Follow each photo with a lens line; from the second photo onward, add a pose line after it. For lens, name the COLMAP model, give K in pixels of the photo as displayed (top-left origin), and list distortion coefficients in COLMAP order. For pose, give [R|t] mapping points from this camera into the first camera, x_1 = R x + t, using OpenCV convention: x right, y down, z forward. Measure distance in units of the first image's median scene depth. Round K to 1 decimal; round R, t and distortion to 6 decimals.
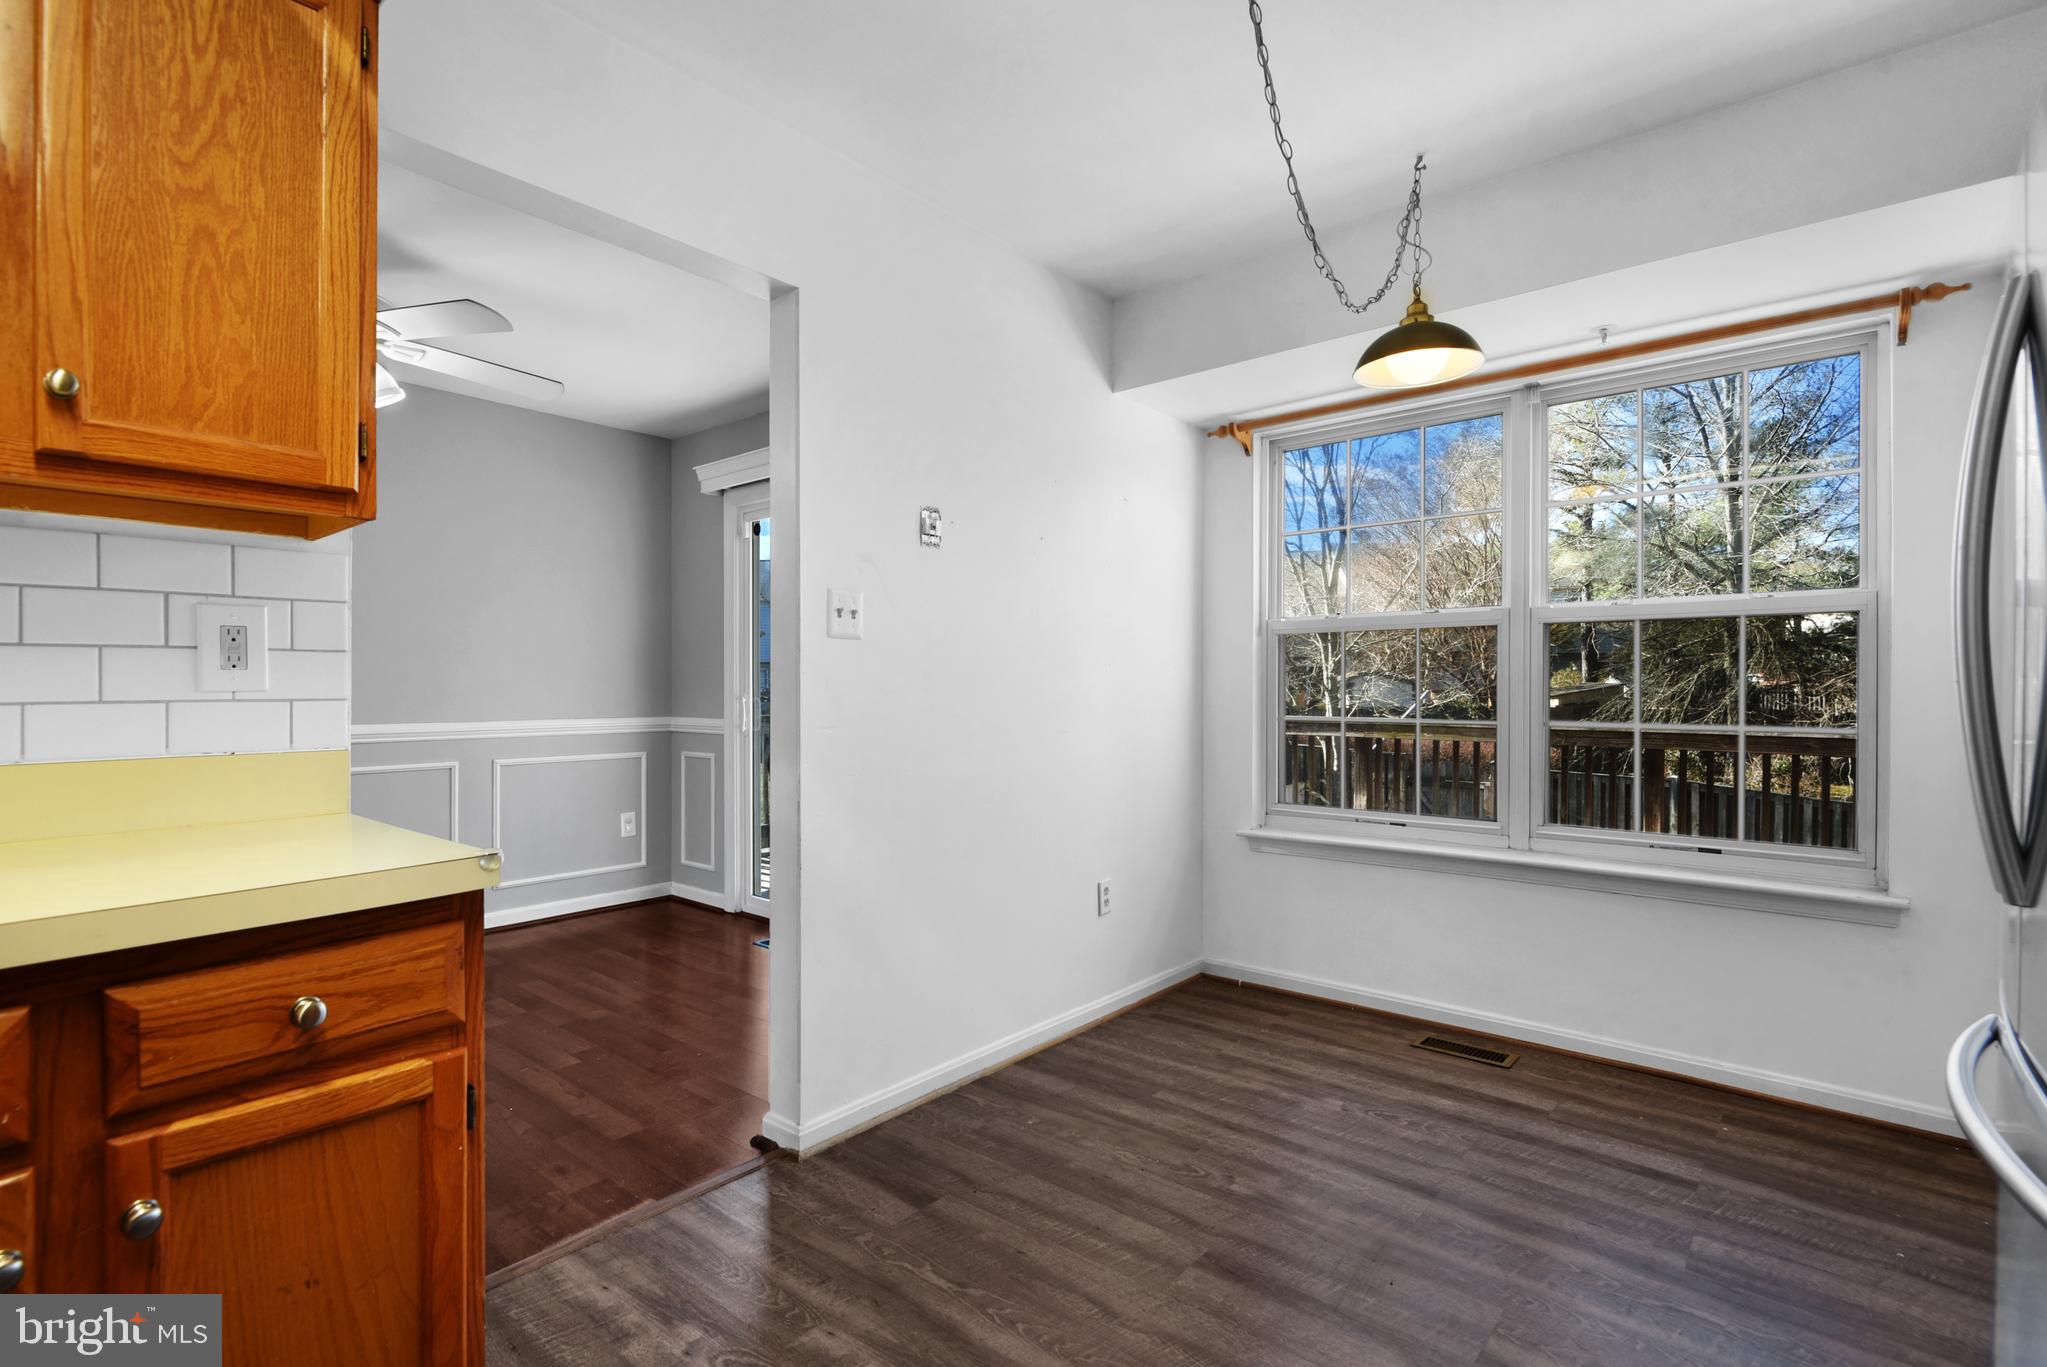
lens RADIAL K [[969.3, 0, 1025.8], [0, 969.3, 694.8], [0, 0, 1]] dist [-0.003773, -0.003611]
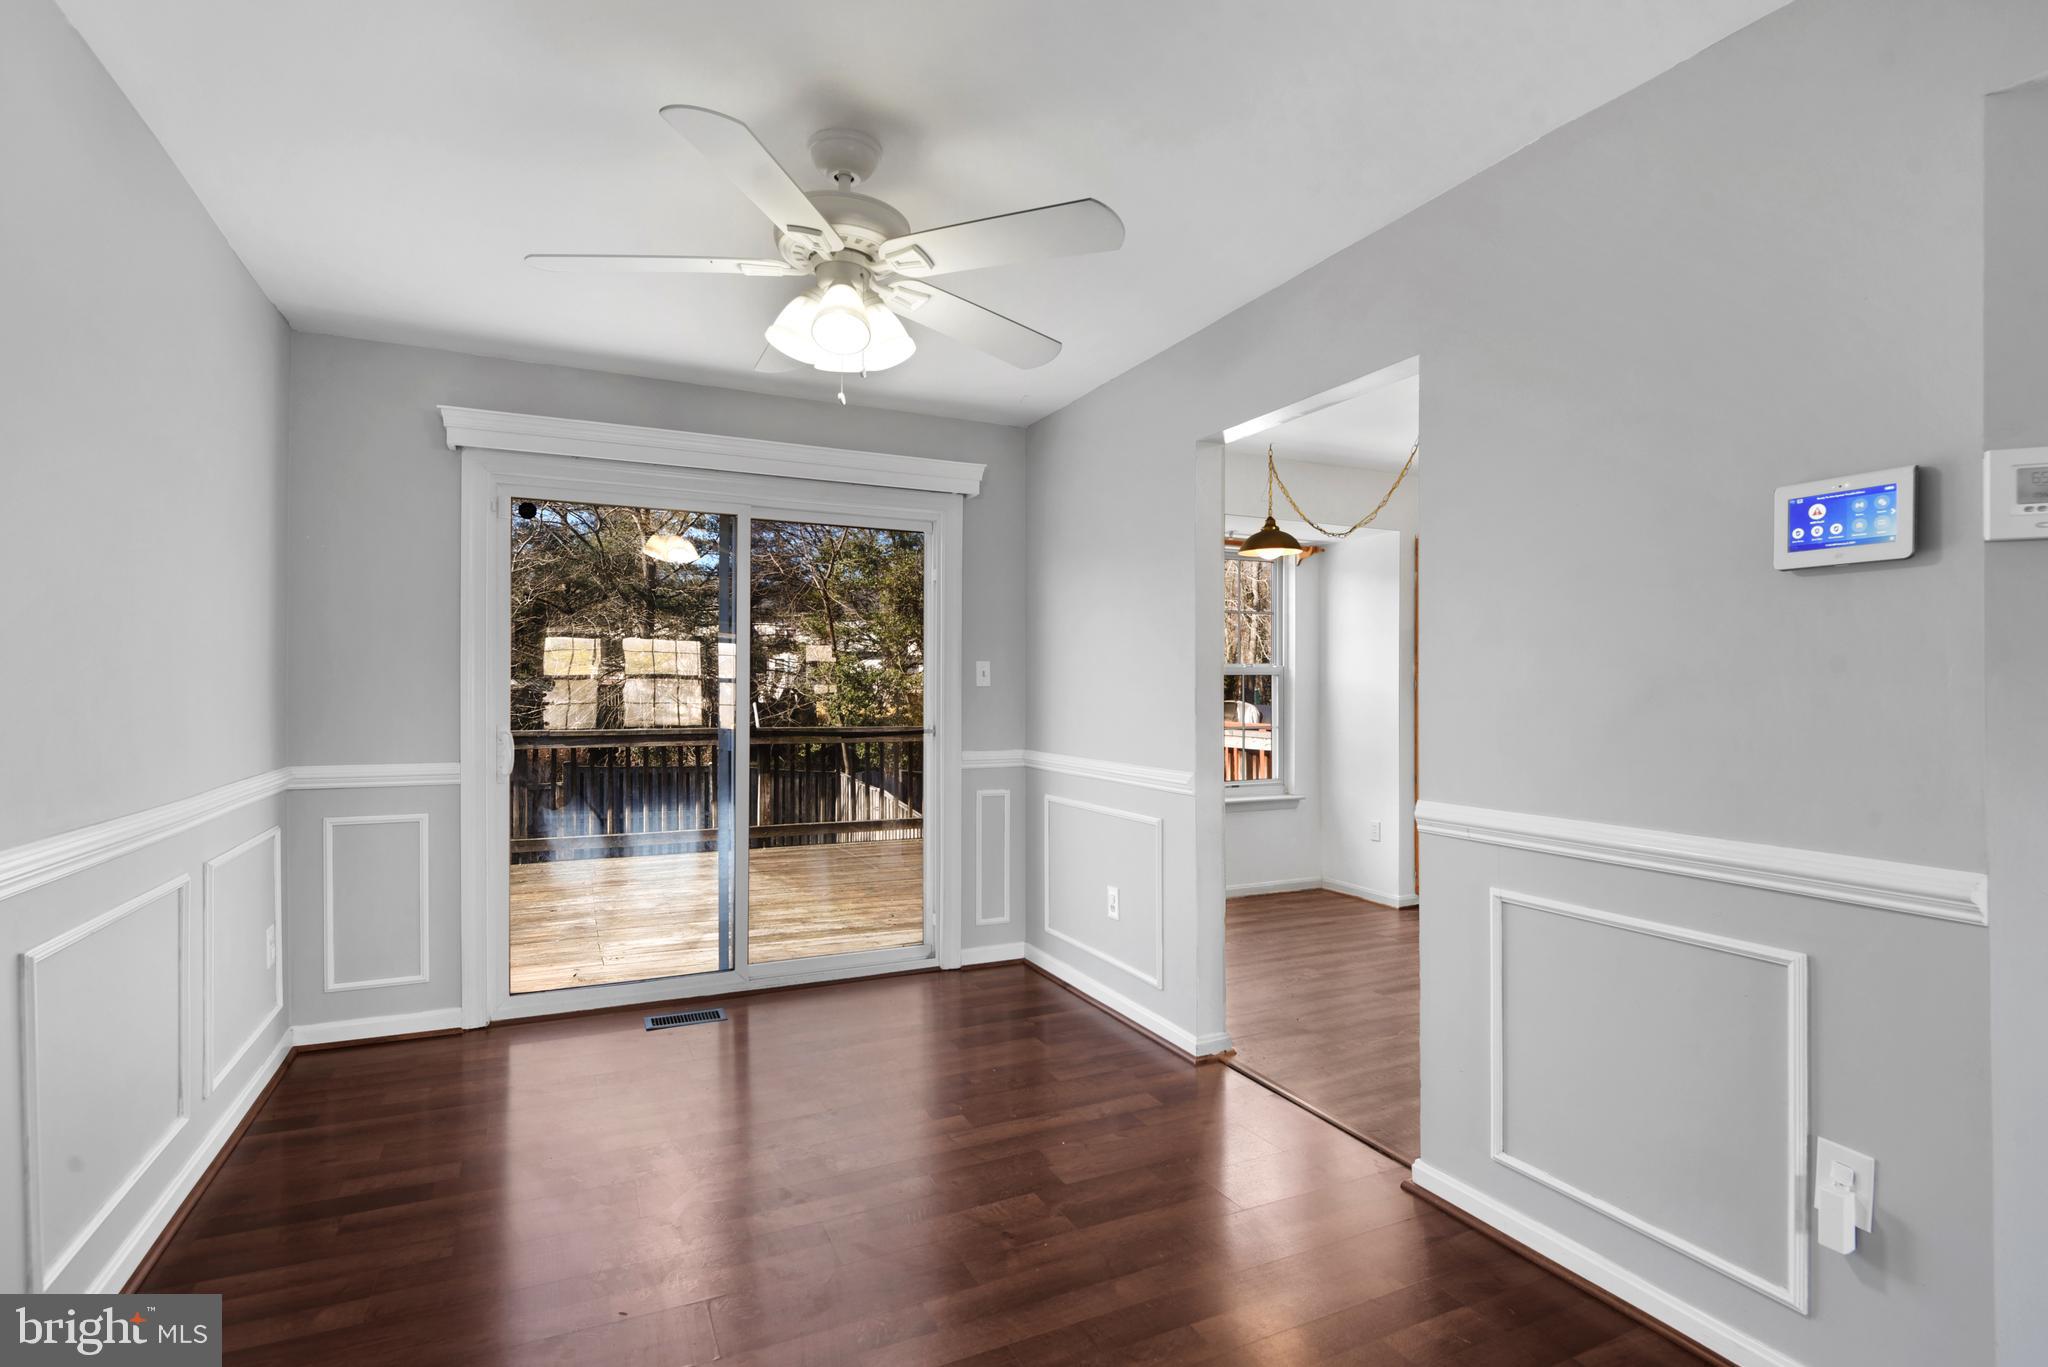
lens RADIAL K [[969.7, 0, 1006.0], [0, 969.7, 688.5], [0, 0, 1]] dist [-0.003773, -0.003611]
pose [[0.424158, -0.000318, 0.905588, -0.791817], [0.008251, 0.999960, -0.003513, -0.023863], [-0.905551, 0.008962, 0.424143, 0.329965]]
